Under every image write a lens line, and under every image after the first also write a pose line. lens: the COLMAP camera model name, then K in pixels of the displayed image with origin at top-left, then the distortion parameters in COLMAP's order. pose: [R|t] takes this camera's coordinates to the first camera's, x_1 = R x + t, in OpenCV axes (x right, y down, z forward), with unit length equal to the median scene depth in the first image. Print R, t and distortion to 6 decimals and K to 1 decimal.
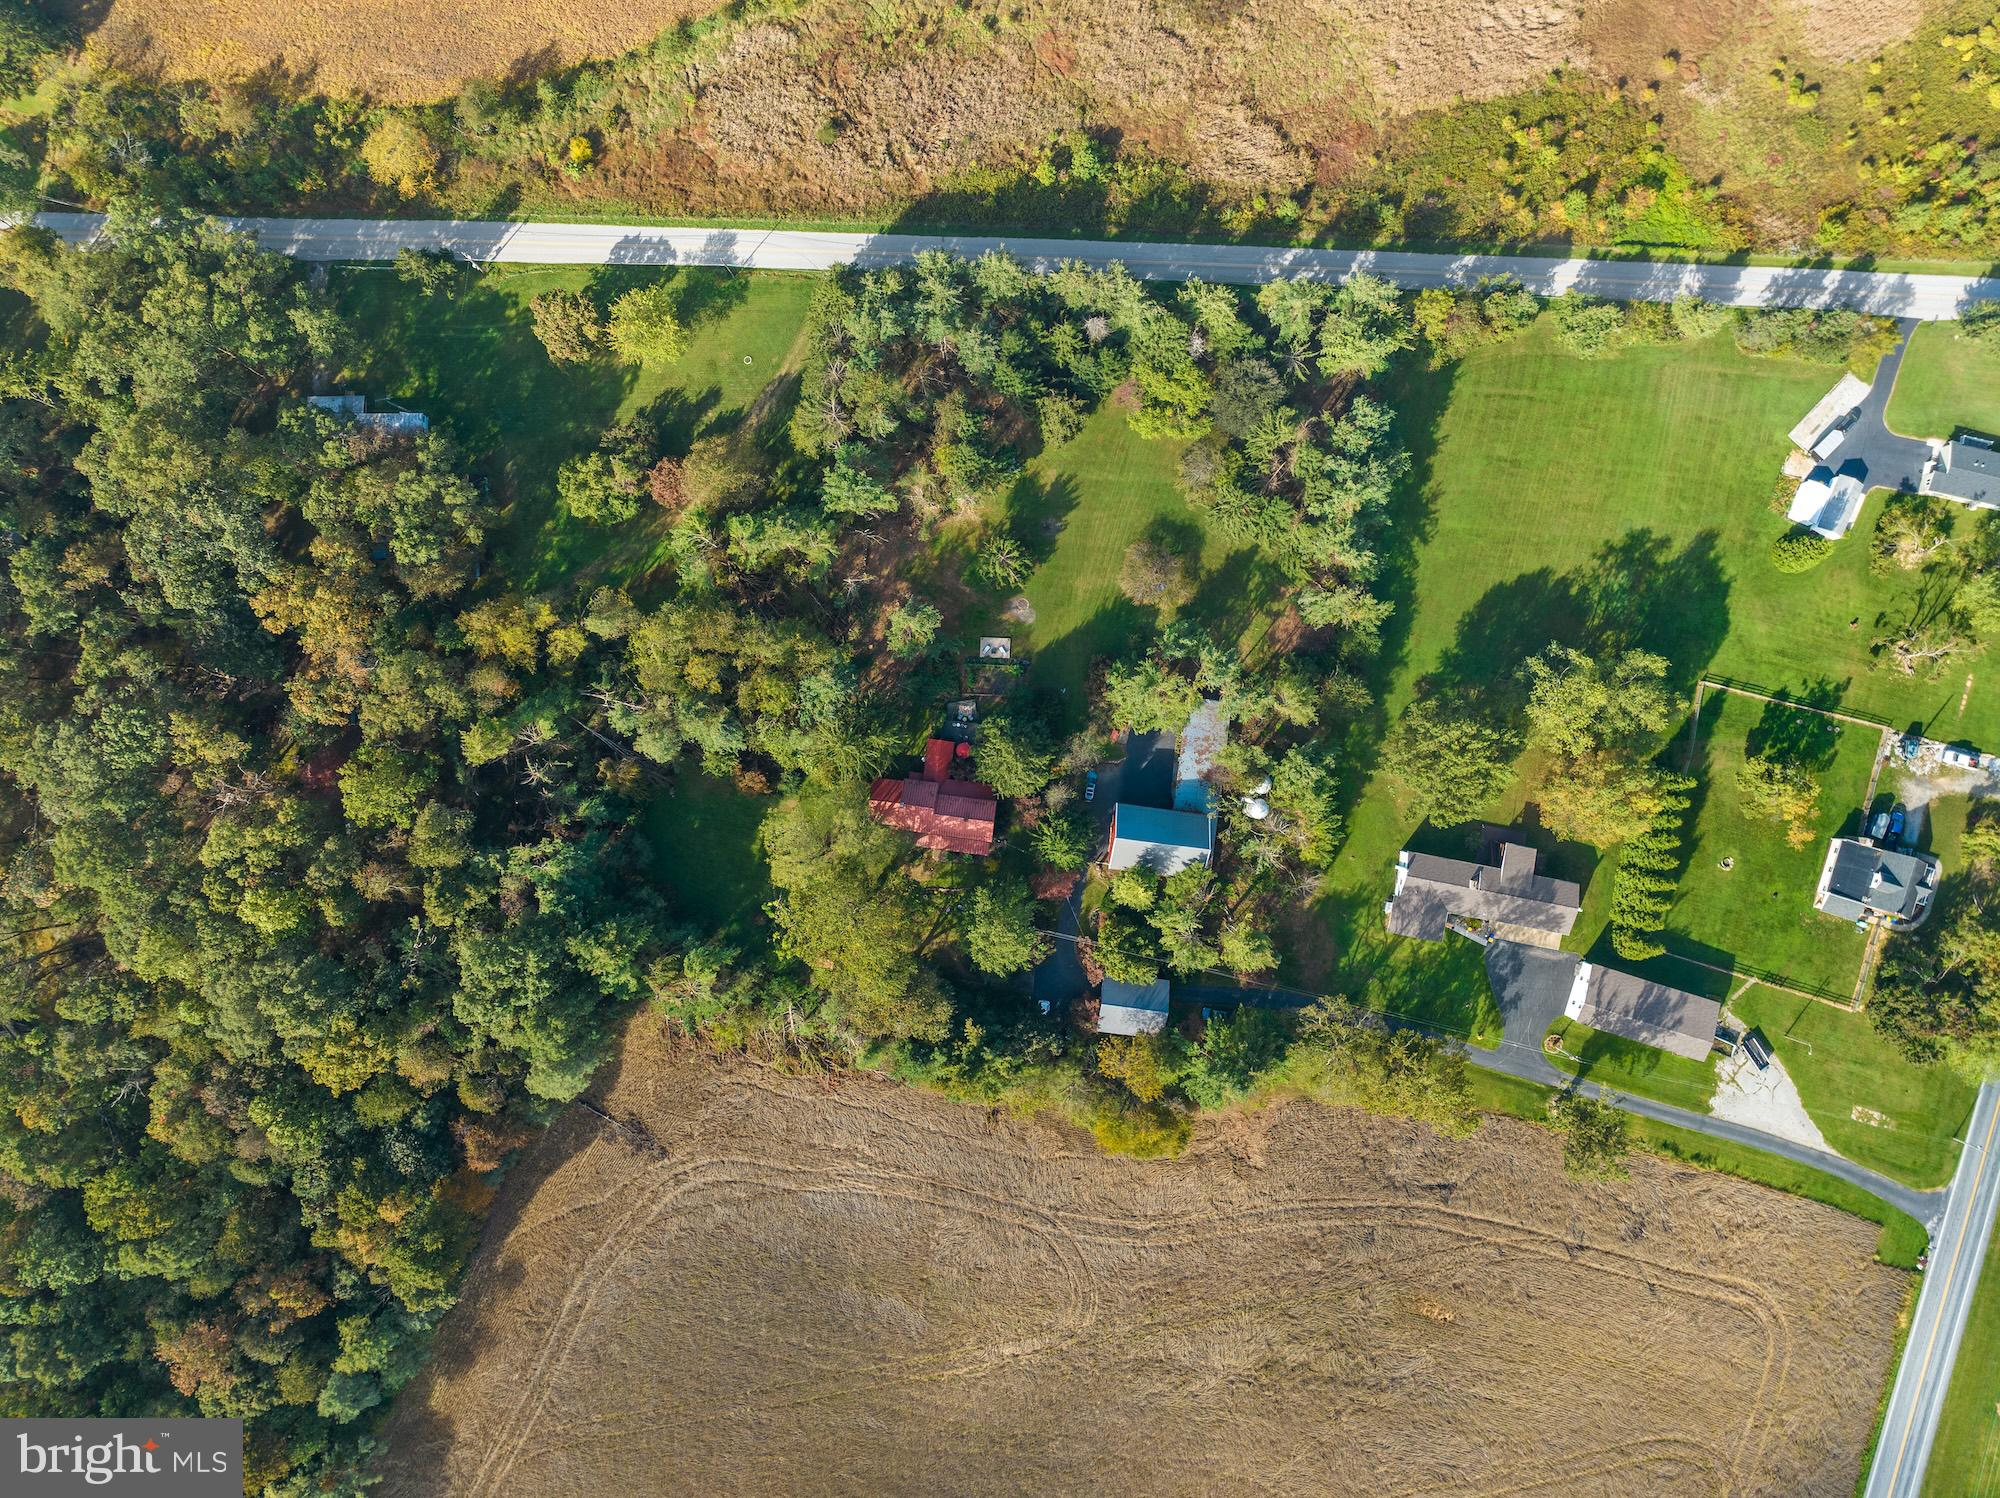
lens RADIAL K [[1413.1, 0, 1000.0], [0, 1413.1, 749.0], [0, 0, 1]] dist [-0.030455, -0.003498]
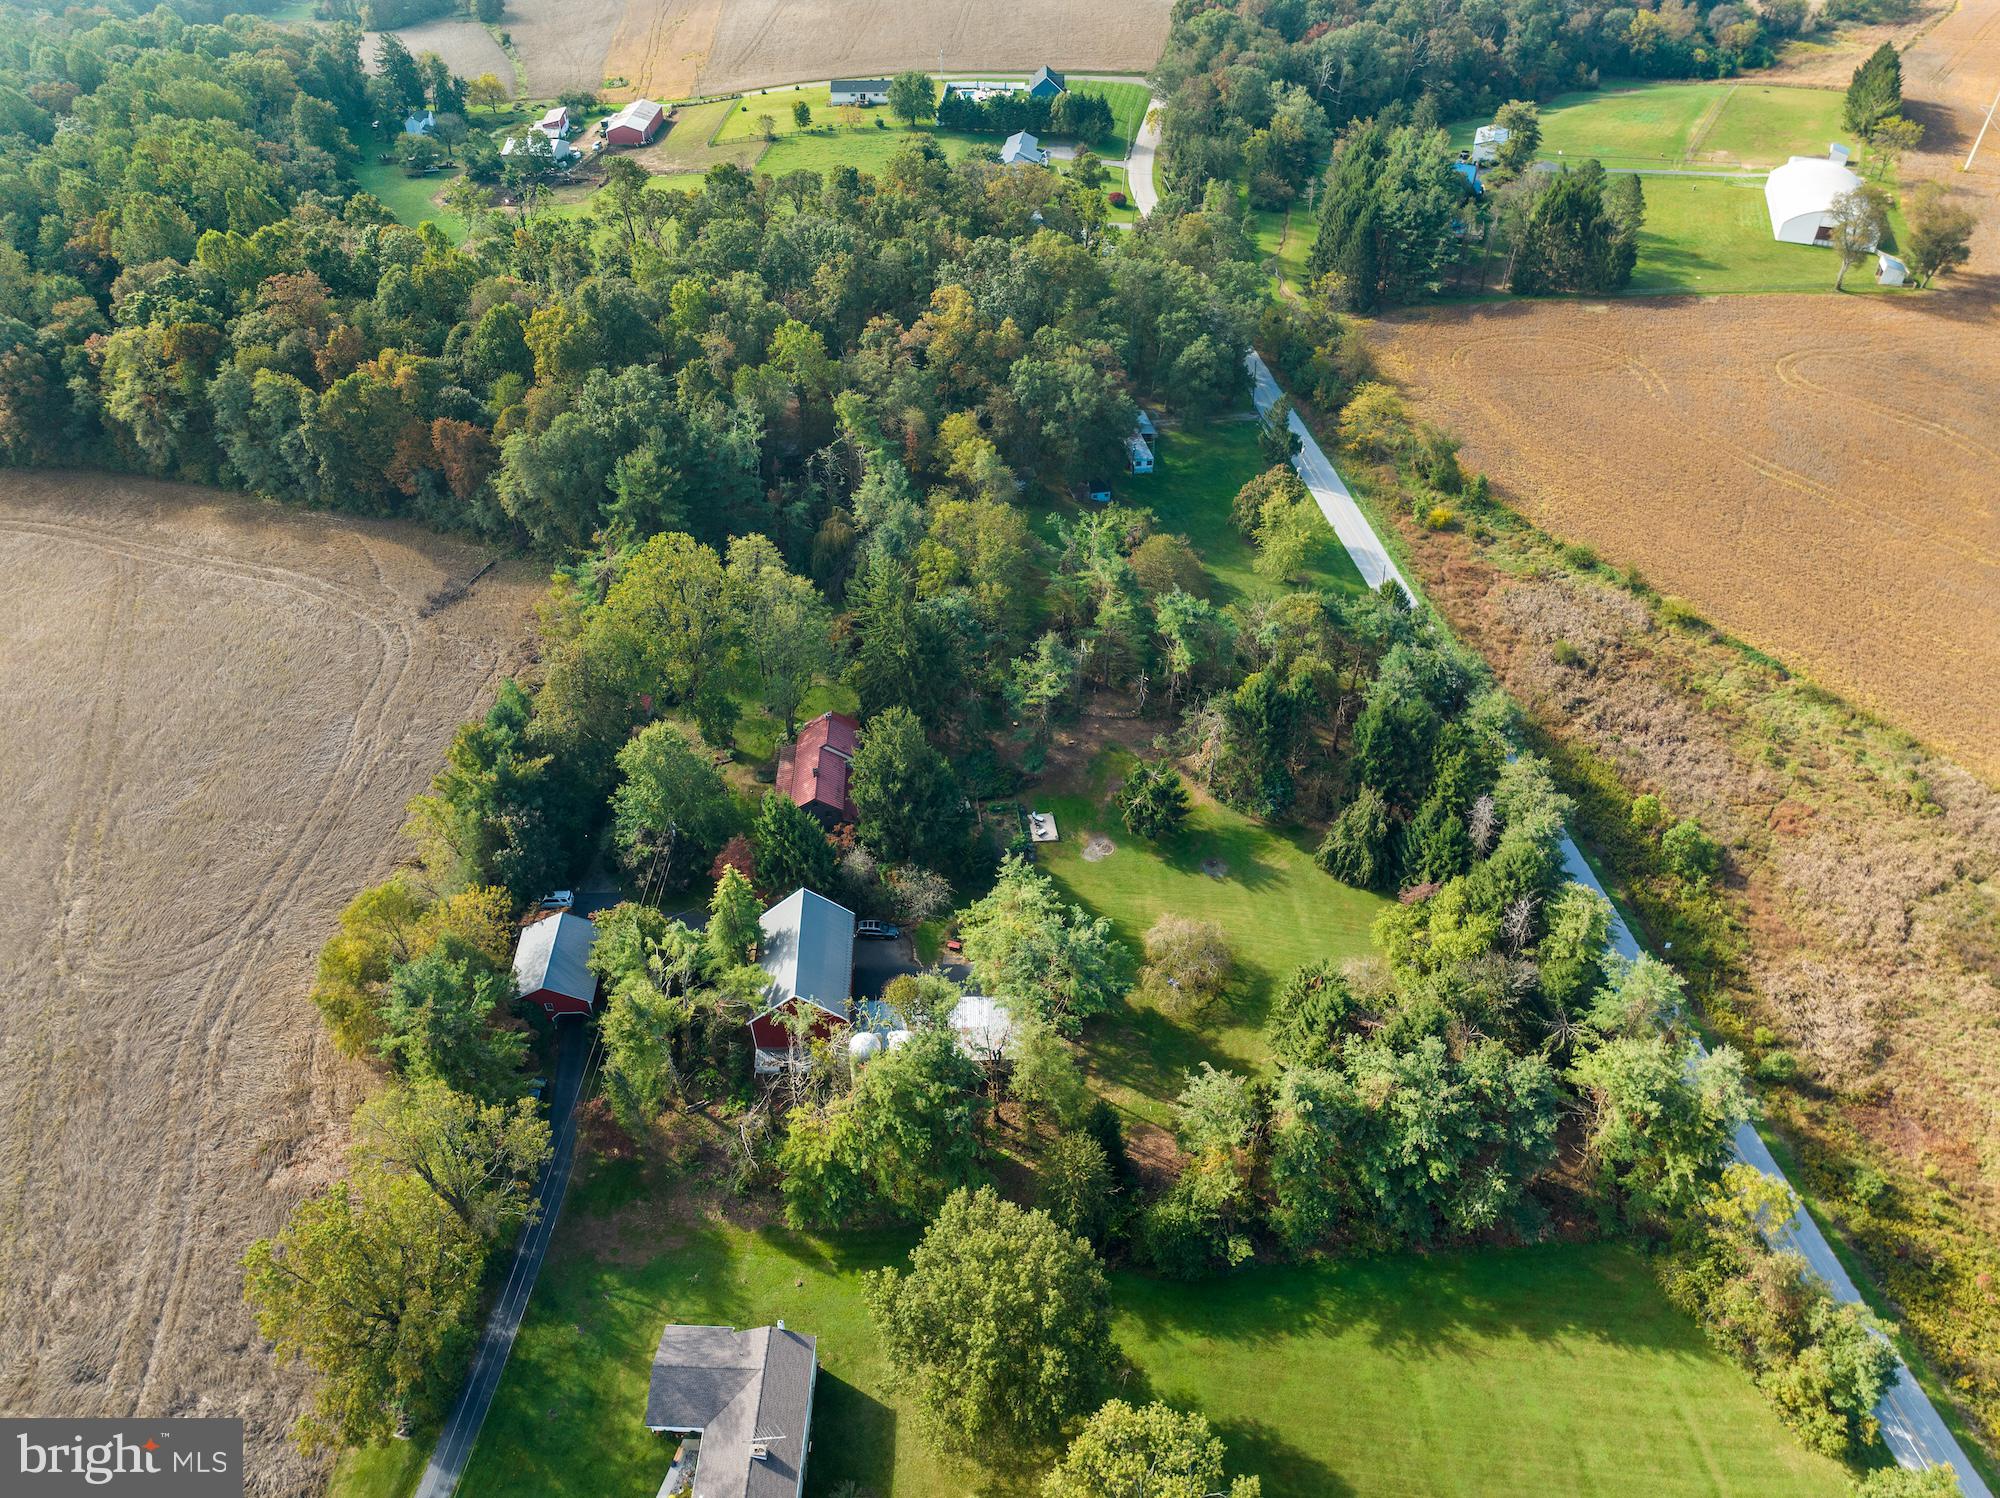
lens RADIAL K [[1413.1, 0, 1000.0], [0, 1413.1, 749.0], [0, 0, 1]] dist [-0.030455, -0.003498]
pose [[0.173215, 0.627609, -0.759015, 0.560497], [-0.984876, 0.107305, -0.136031, 0.052638], [-0.003928, 0.771099, 0.636704, 0.474207]]
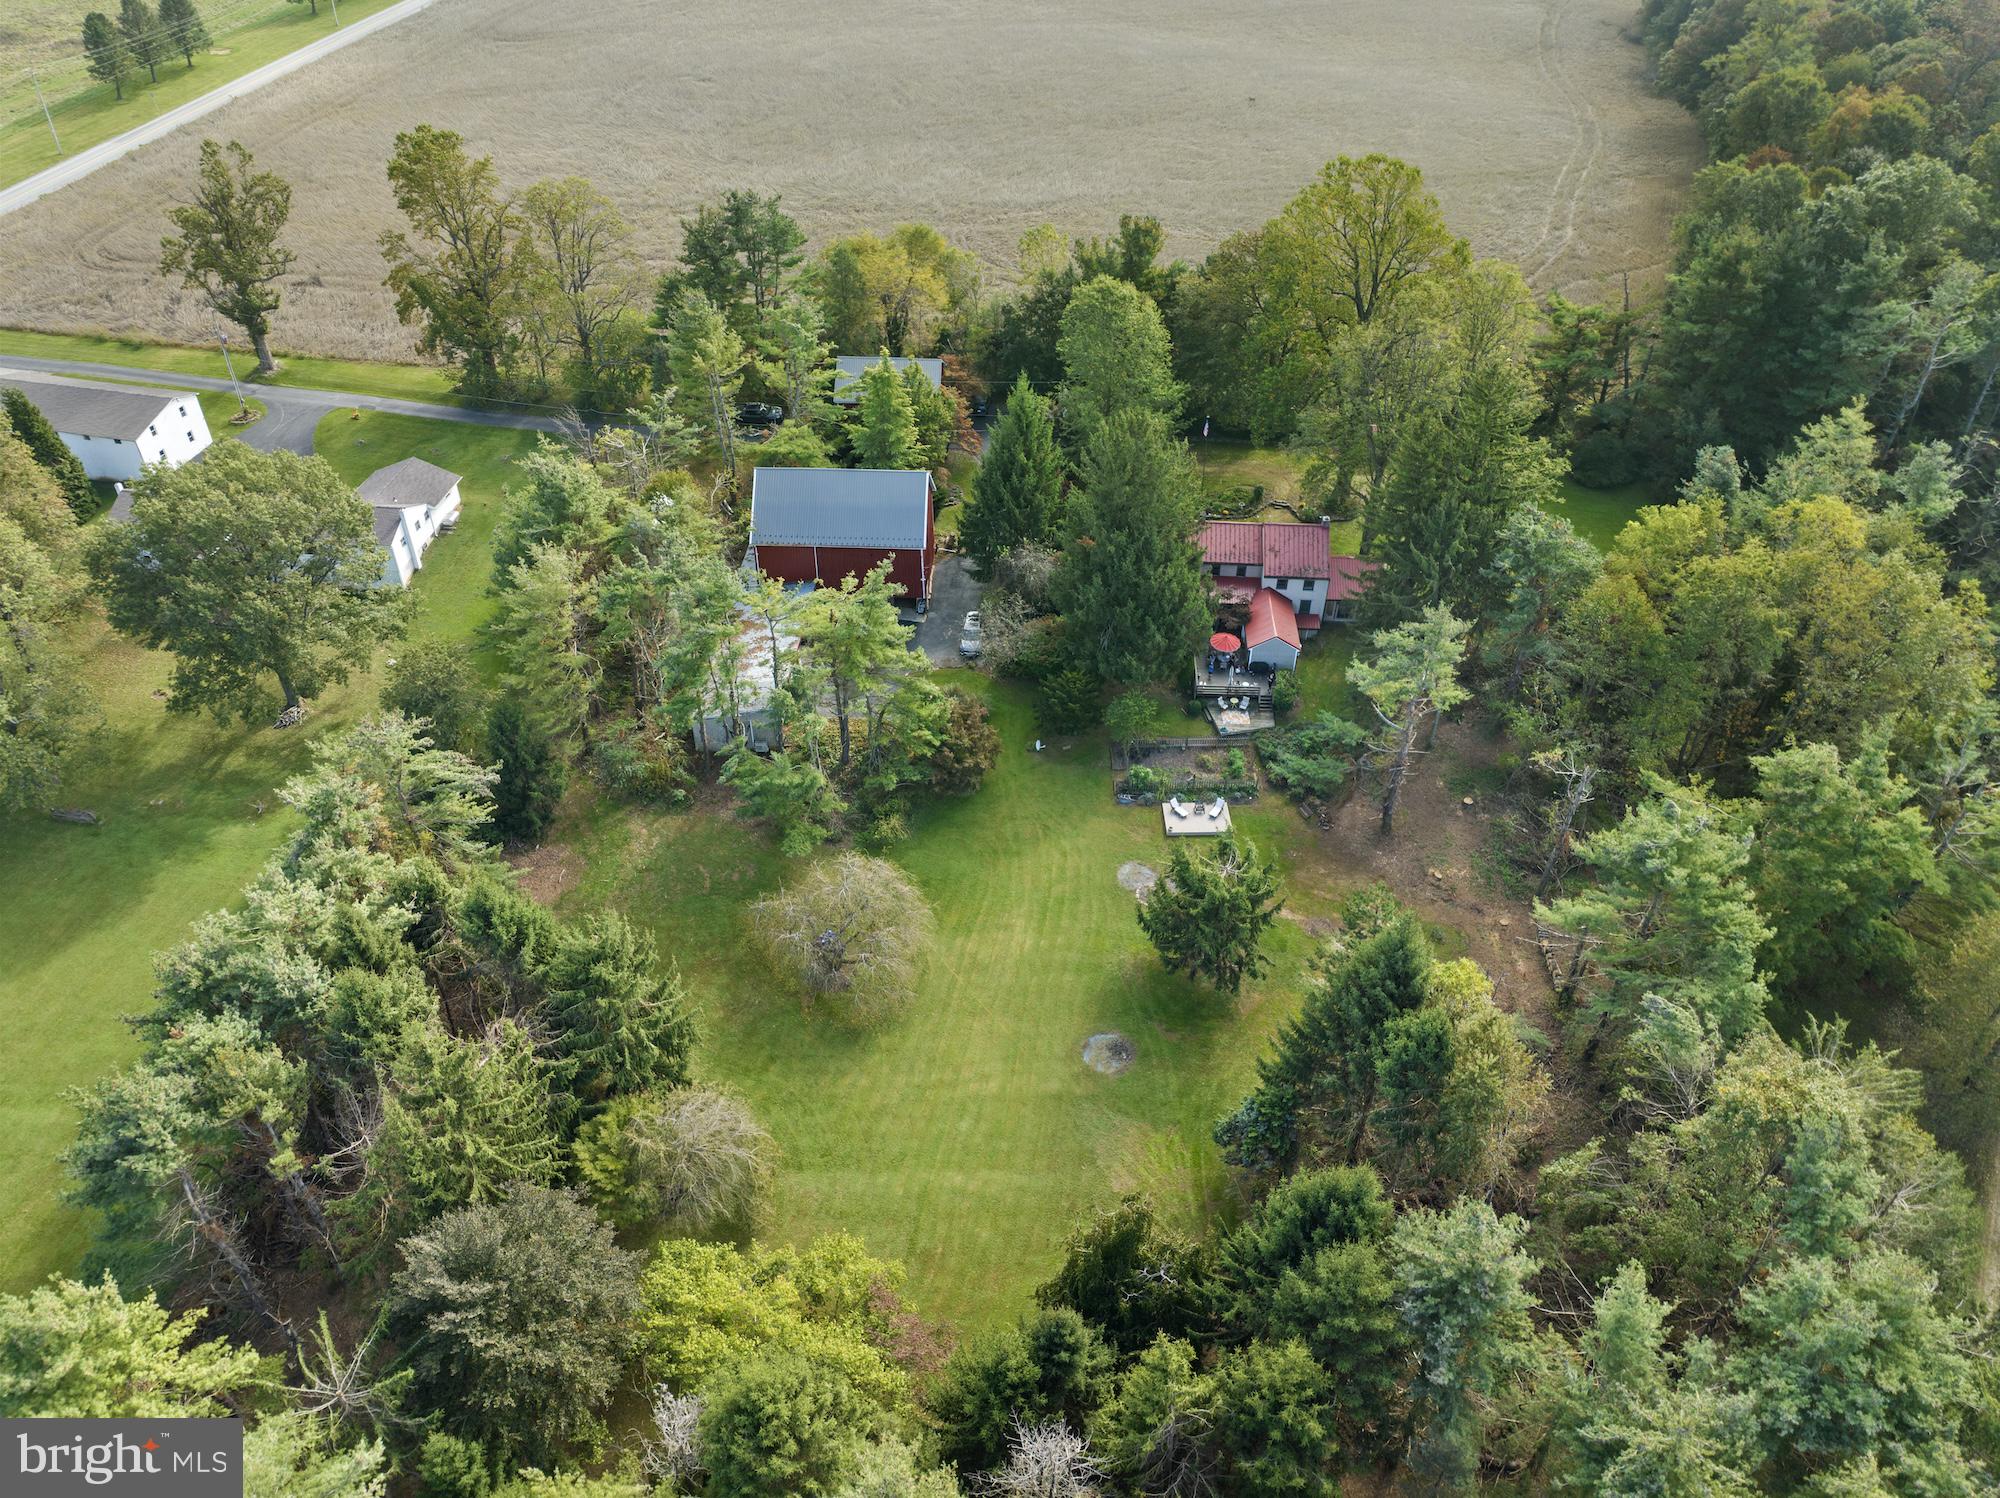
lens RADIAL K [[1413.1, 0, 1000.0], [0, 1413.1, 749.0], [0, 0, 1]] dist [-0.030455, -0.003498]
pose [[-0.997801, 0.044936, -0.048728, 0.080725], [-0.066116, -0.622363, 0.779931, -0.407789], [0.004720, 0.781438, 0.623966, 0.698327]]
